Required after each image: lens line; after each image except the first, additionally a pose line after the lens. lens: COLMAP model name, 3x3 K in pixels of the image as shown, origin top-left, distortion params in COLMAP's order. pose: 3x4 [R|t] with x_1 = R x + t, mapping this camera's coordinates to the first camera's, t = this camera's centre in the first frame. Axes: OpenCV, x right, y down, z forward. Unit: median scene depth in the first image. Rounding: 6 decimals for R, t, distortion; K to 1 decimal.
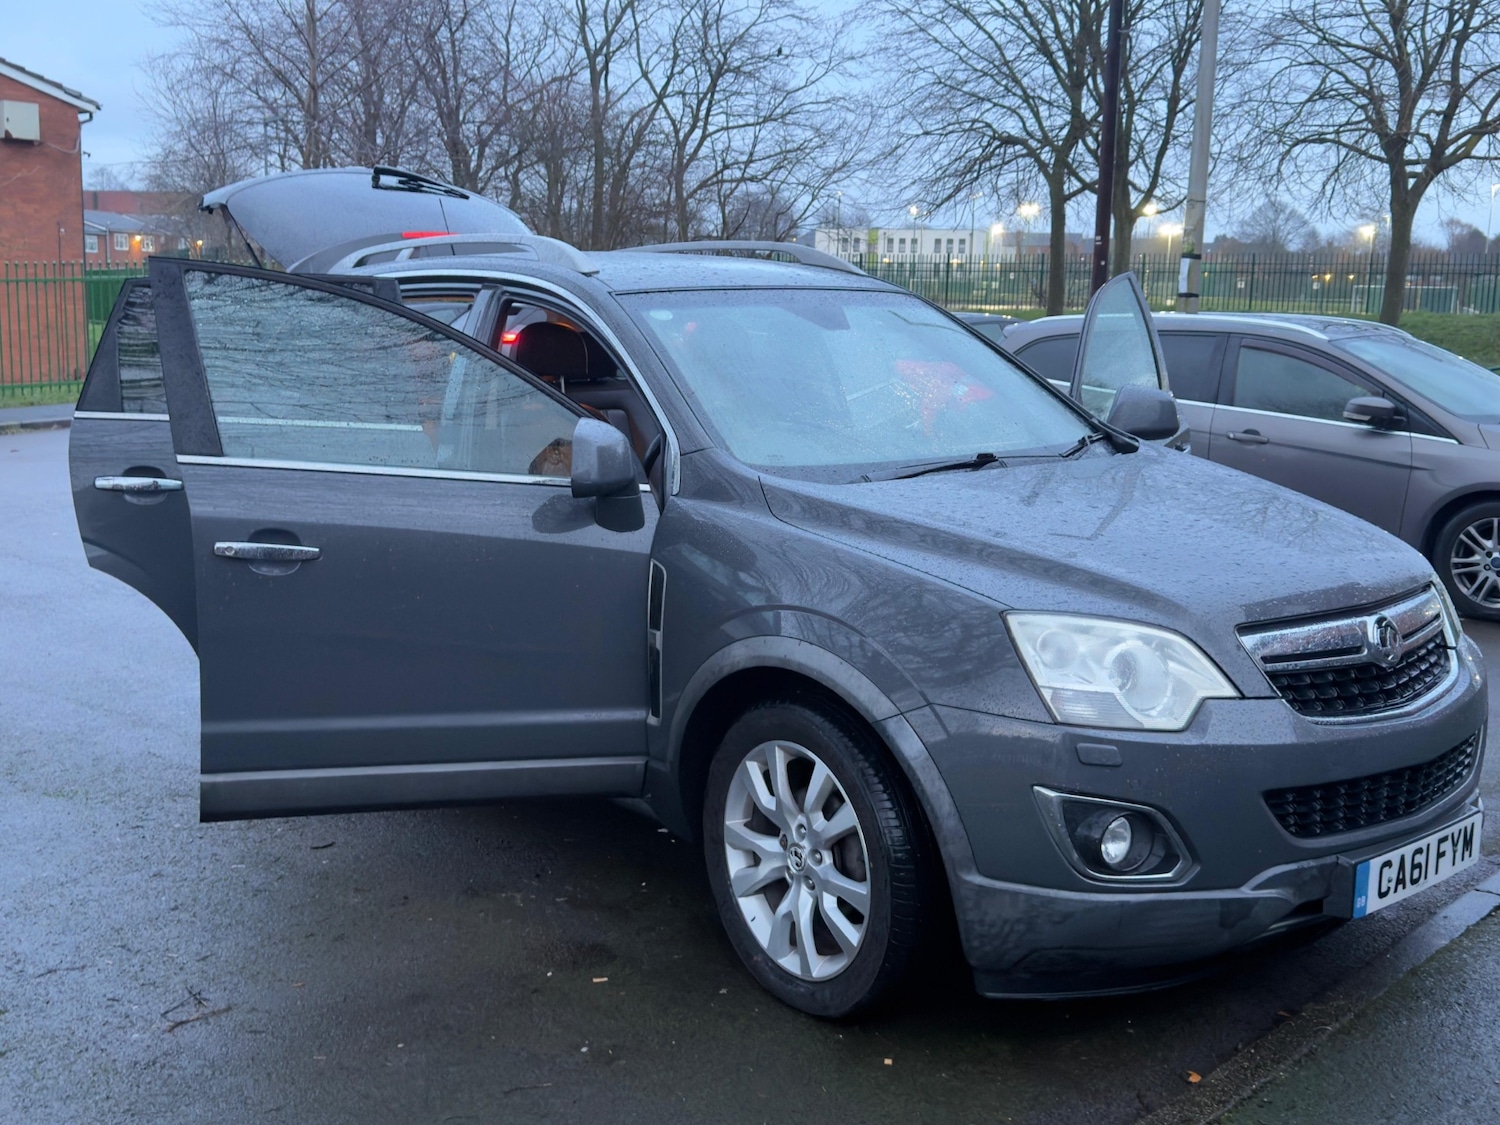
lens RADIAL K [[1719.3, 0, 750.0], [0, 1719.3, 562.5], [0, 0, 1]] dist [0.186391, -0.452658]
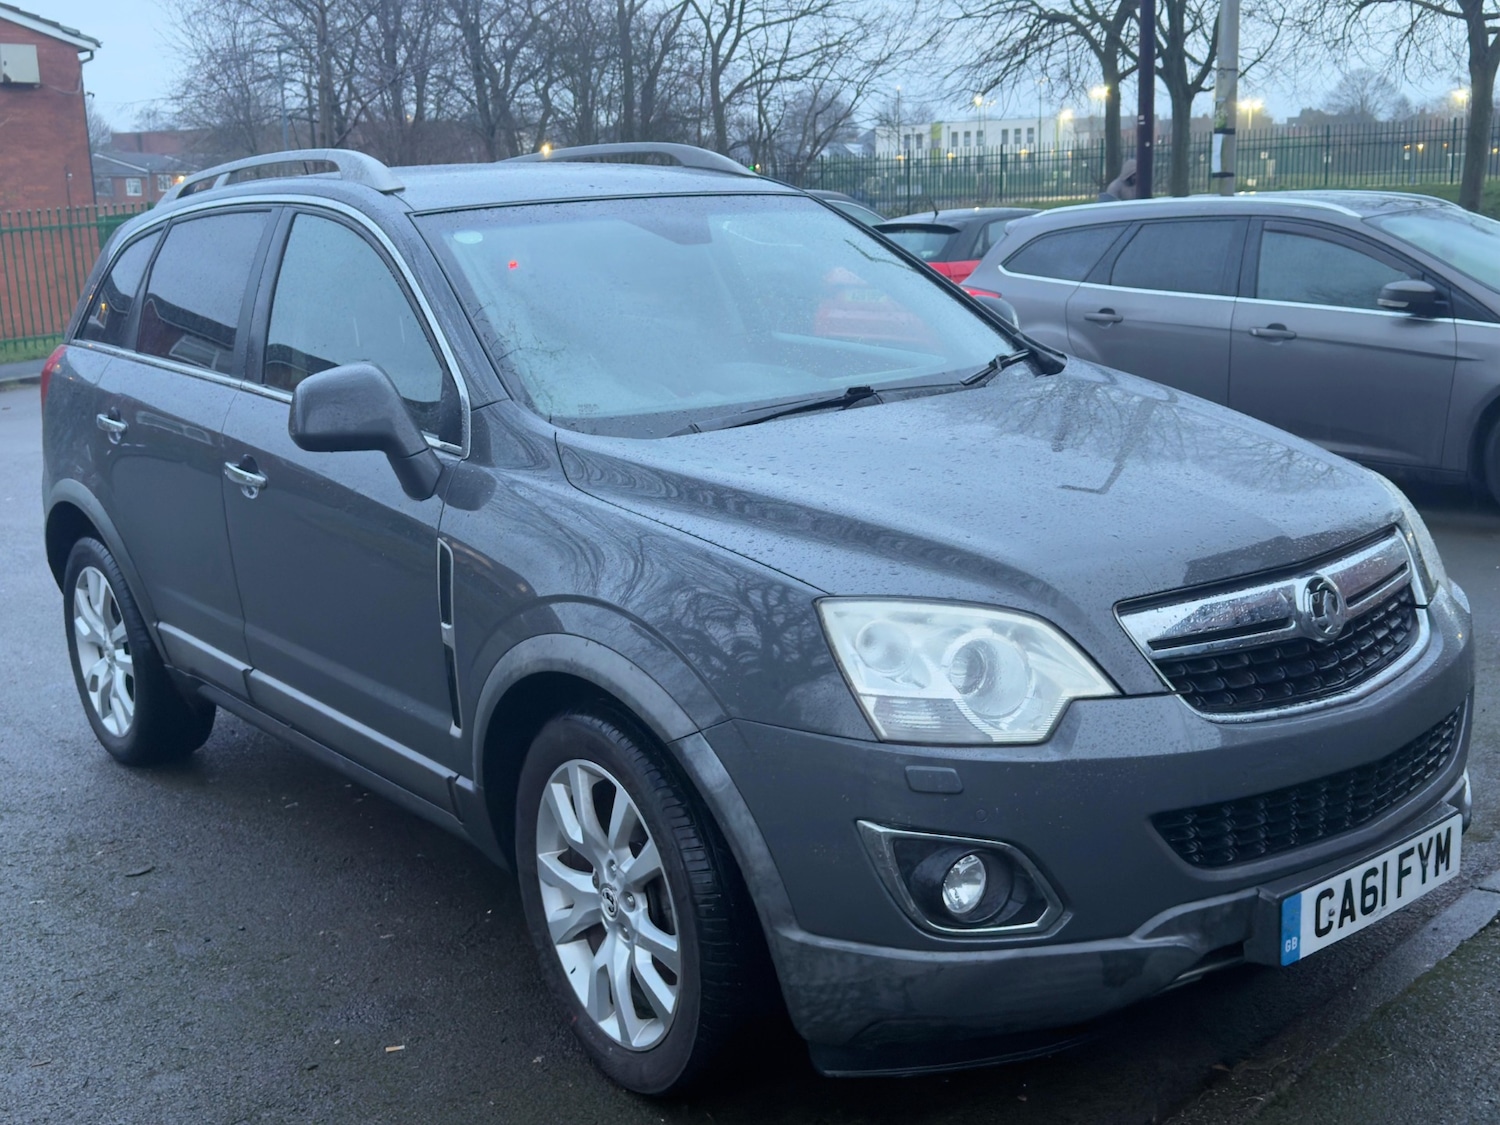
lens RADIAL K [[1719.3, 0, 750.0], [0, 1719.3, 562.5], [0, 0, 1]] dist [0.186391, -0.452658]
pose [[0.997130, -0.044580, -0.061185, 0.123599], [0.047658, 0.997621, 0.049813, -0.021652], [0.058819, -0.052586, 0.996883, 0.160359]]
